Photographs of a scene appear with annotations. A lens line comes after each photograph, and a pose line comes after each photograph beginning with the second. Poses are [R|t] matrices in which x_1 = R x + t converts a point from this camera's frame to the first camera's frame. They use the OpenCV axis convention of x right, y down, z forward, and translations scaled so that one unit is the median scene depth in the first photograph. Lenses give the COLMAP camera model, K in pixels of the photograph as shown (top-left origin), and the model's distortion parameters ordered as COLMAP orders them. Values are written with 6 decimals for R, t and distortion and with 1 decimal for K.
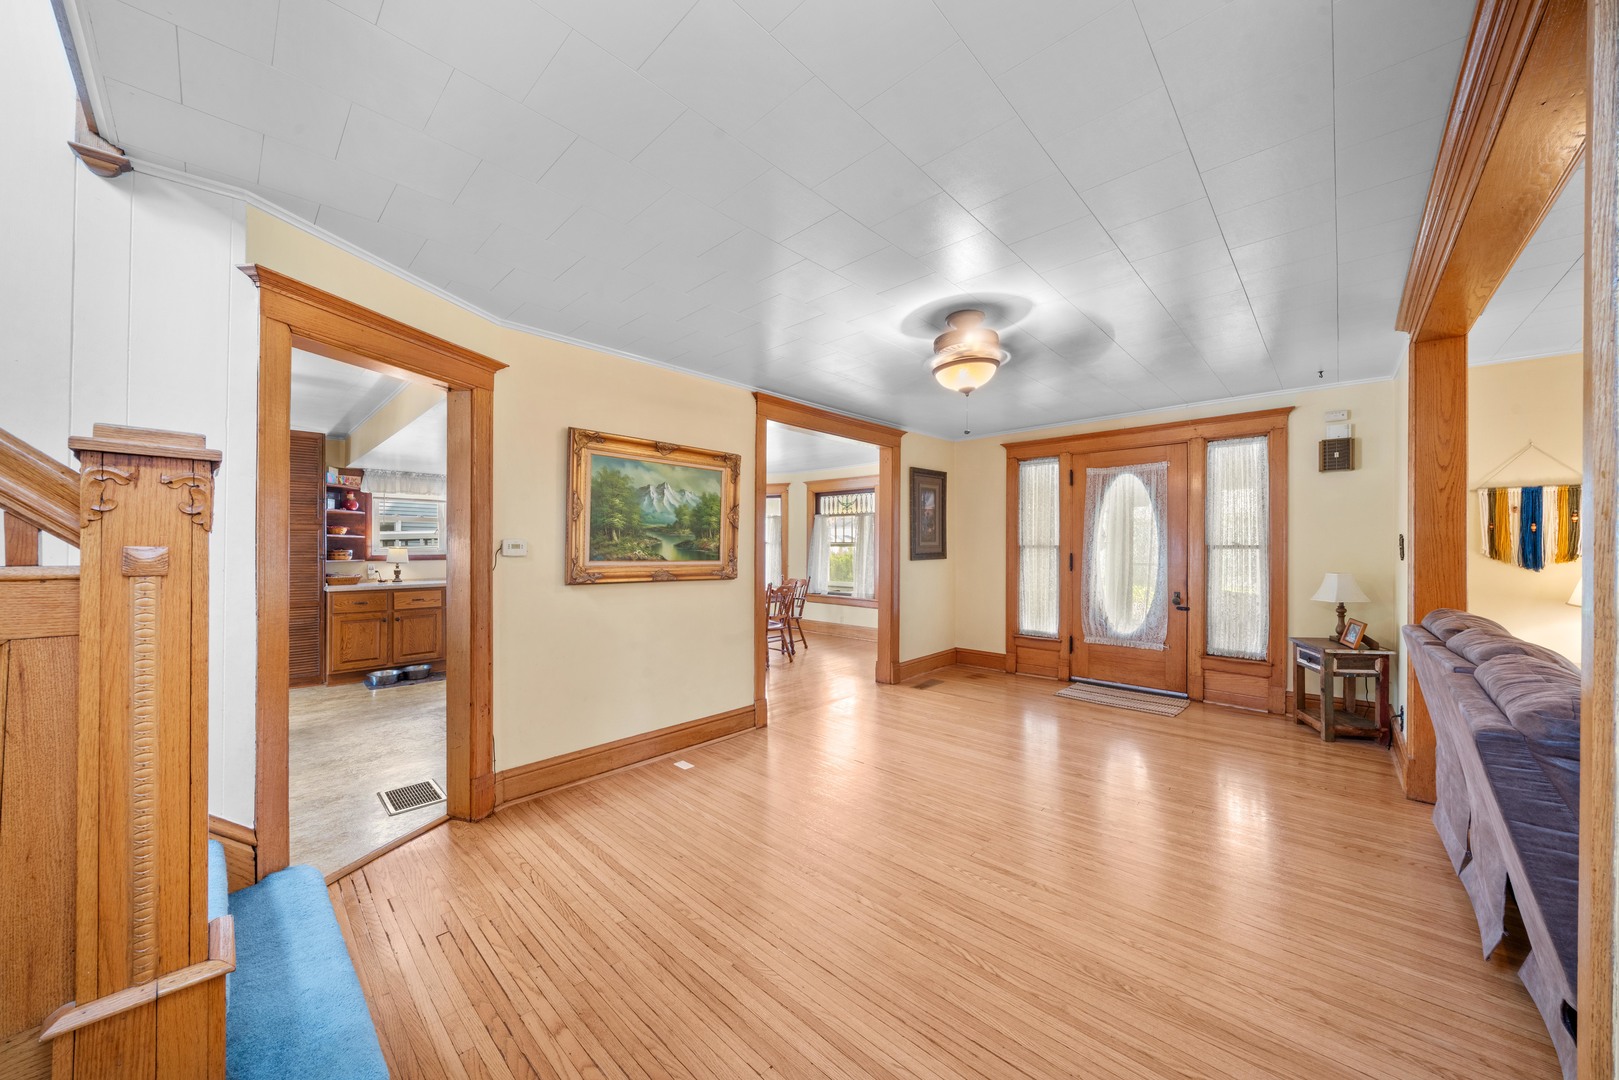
lens RADIAL K [[562.0, 0, 805.9], [0, 562.0, 543.9], [0, 0, 1]] dist [-0.008885, 0.000284]
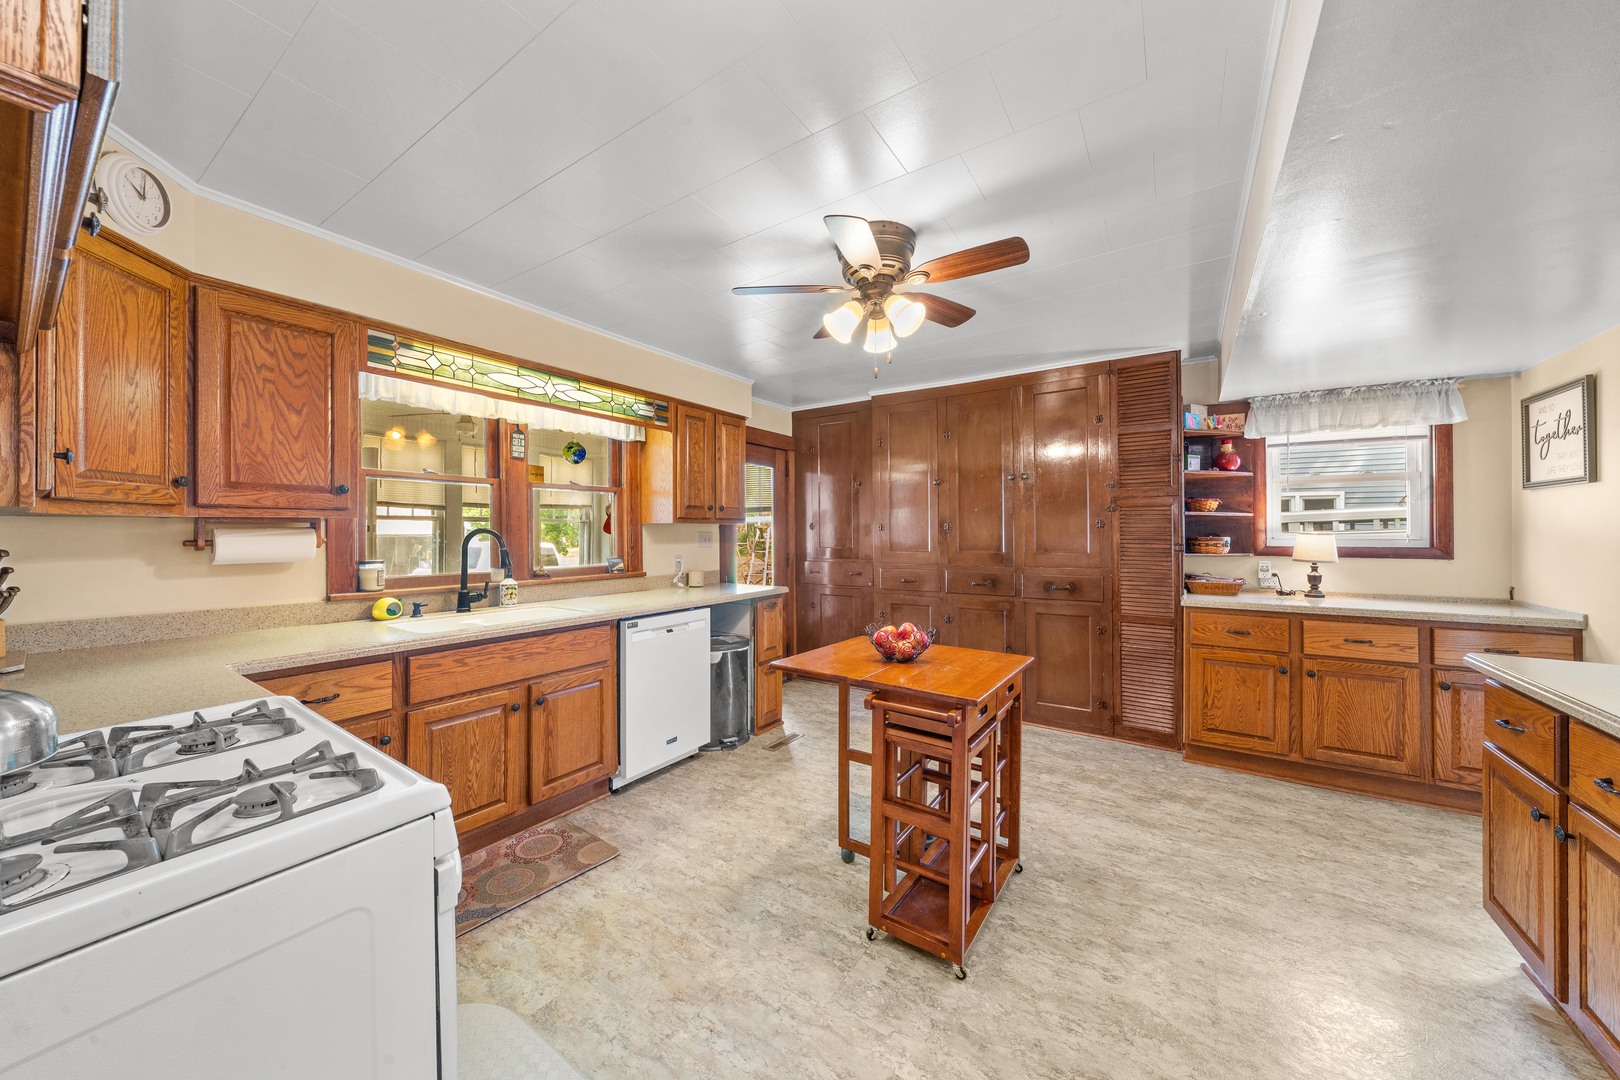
lens RADIAL K [[562.3, 0, 793.8], [0, 562.3, 526.6], [0, 0, 1]] dist [-0.008885, 0.000284]
pose [[0.152781, -0.007522, -0.988232, -0.318945], [0.004919, 0.999964, -0.006851, 0.001789], [0.988248, -0.003815, 0.152812, 0.488133]]
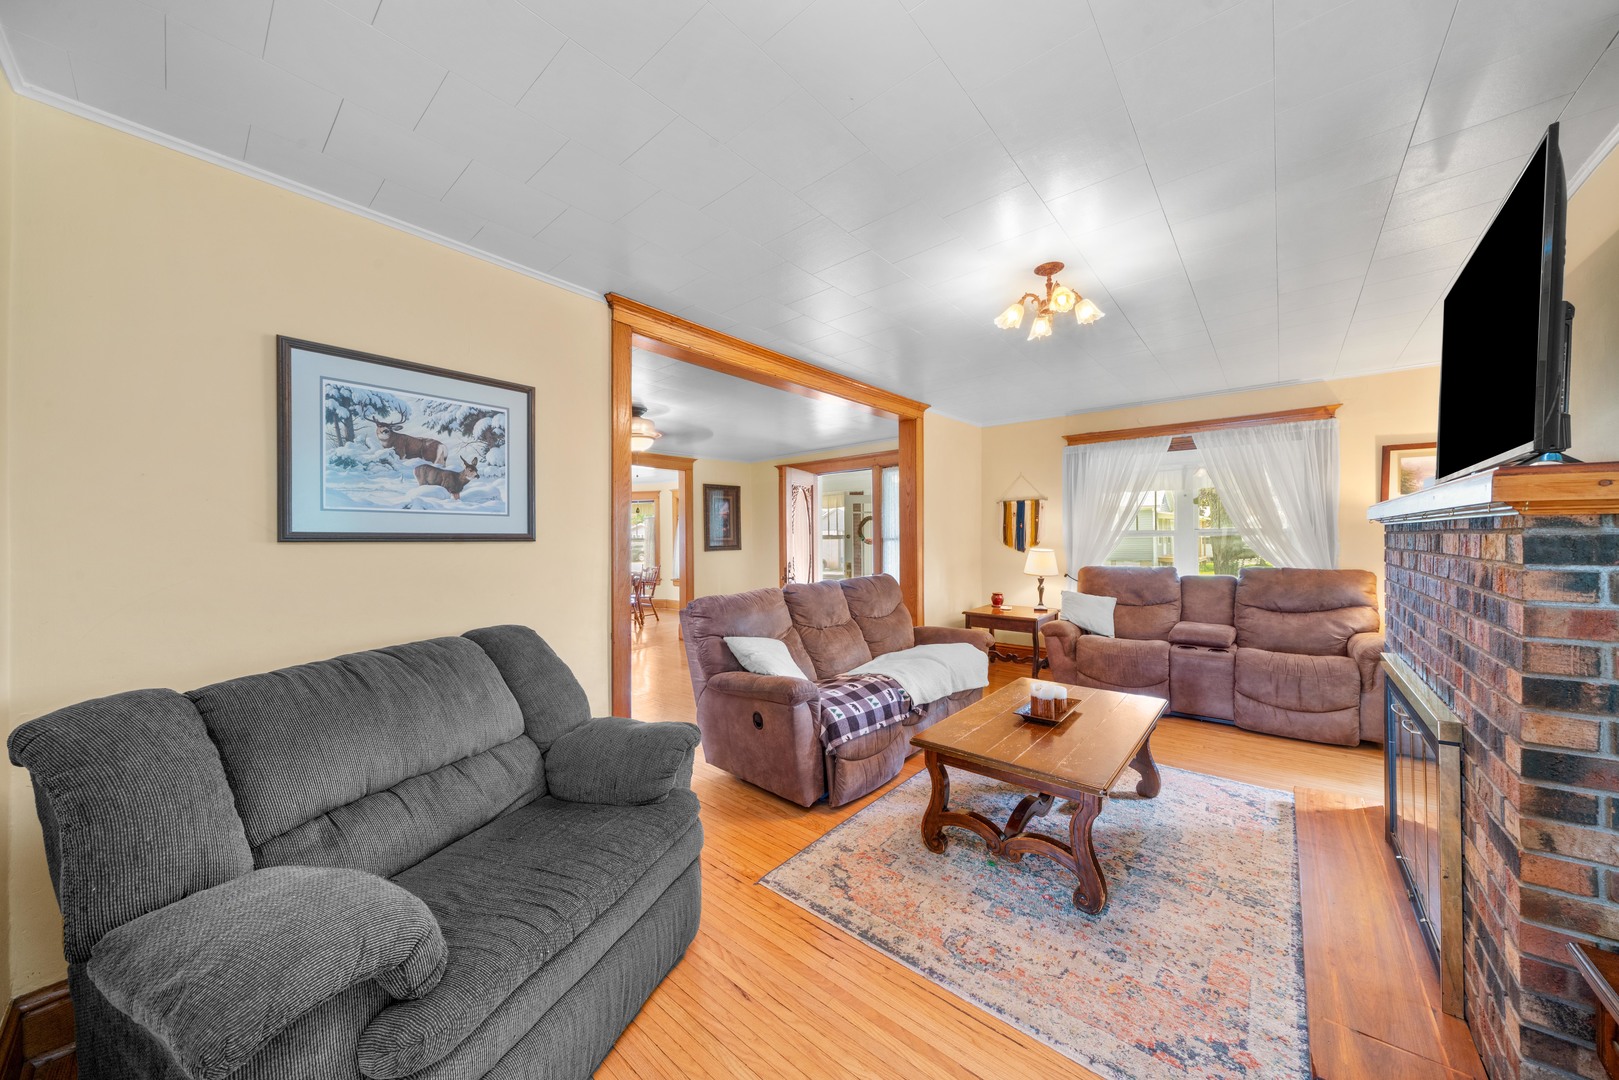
lens RADIAL K [[562.0, 0, 819.3], [0, 562.0, 540.6], [0, 0, 1]] dist [-0.008885, 0.000284]
pose [[0.998416, -0.015169, 0.054184, 0.419930], [0.014818, 0.999867, 0.006880, -0.002543], [-0.054282, -0.006066, 0.998507, -0.426331]]
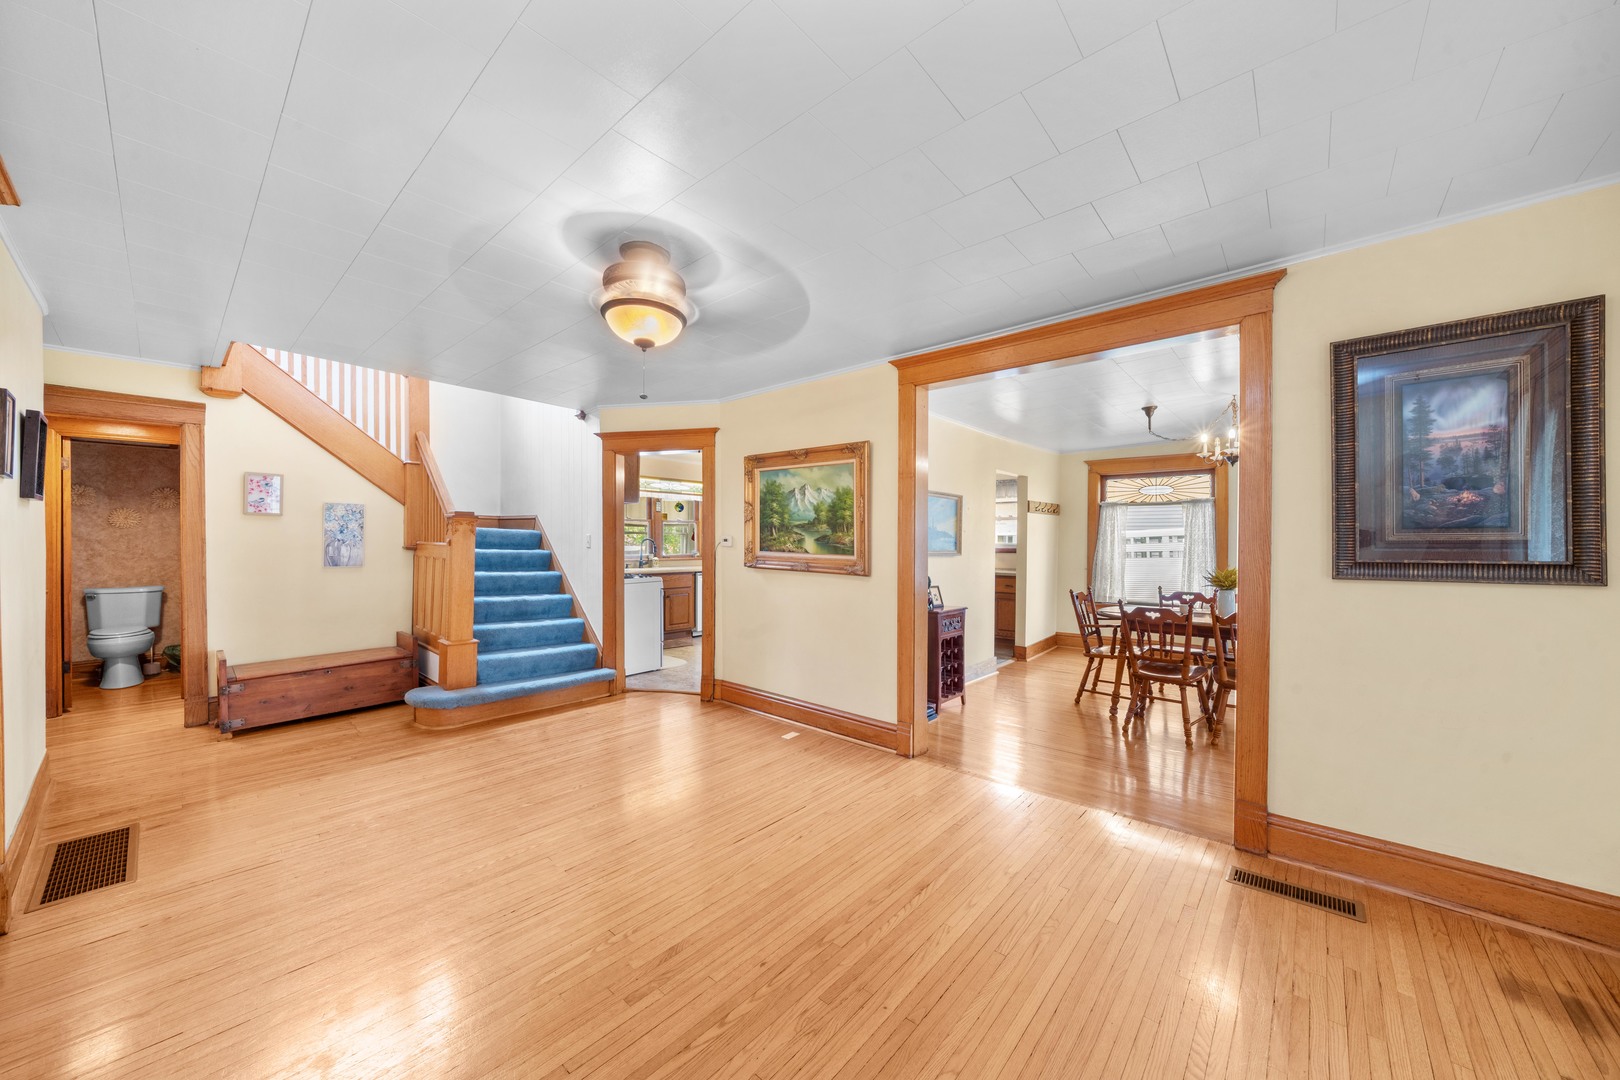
lens RADIAL K [[562.3, 0, 817.6], [0, 562.3, 542.5], [0, 0, 1]] dist [-0.008885, 0.000284]
pose [[0.041158, 0.003080, -0.999148, 0.594538], [-0.003021, 0.999991, 0.002958, 0.003304], [0.999148, 0.002897, 0.041167, 0.661220]]
